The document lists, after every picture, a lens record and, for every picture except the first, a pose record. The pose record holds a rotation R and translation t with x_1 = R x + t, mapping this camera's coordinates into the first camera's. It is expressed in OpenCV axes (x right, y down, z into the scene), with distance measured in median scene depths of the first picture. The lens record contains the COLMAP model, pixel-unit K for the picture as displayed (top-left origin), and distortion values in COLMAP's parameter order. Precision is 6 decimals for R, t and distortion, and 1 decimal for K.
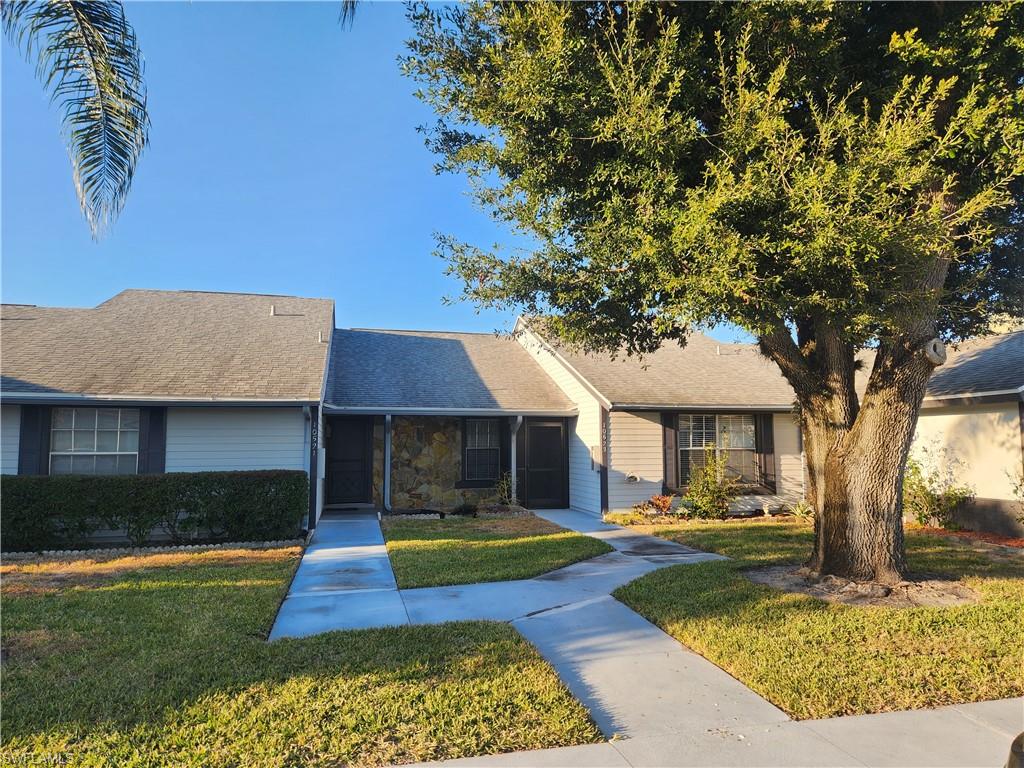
lens RADIAL K [[680.0, 0, 512.0], [0, 680.0, 384.0], [0, 0, 1]] dist [0.075867, -0.065104]
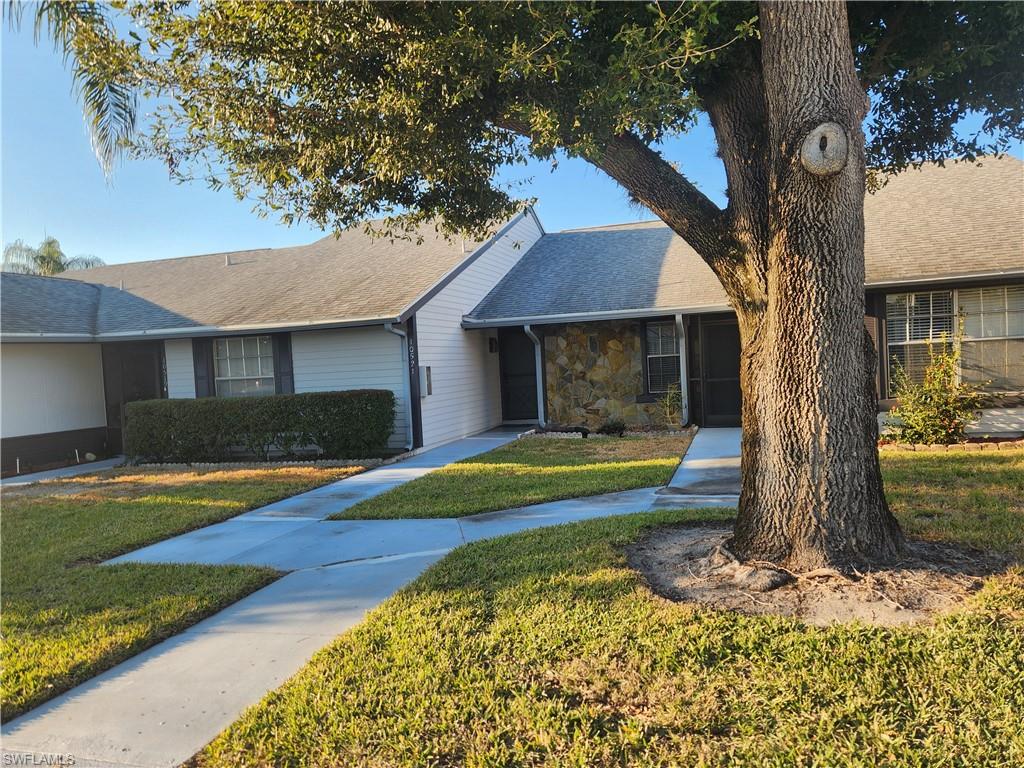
lens RADIAL K [[716.1, 0, 512.0], [0, 716.1, 384.0], [0, 0, 1]] dist [0.044445, -0.002808]
pose [[0.864828, -0.026553, -0.501365, 0.296954], [0.092539, 0.989922, 0.107197, 0.020549], [0.493466, -0.139103, 0.858570, 0.172701]]
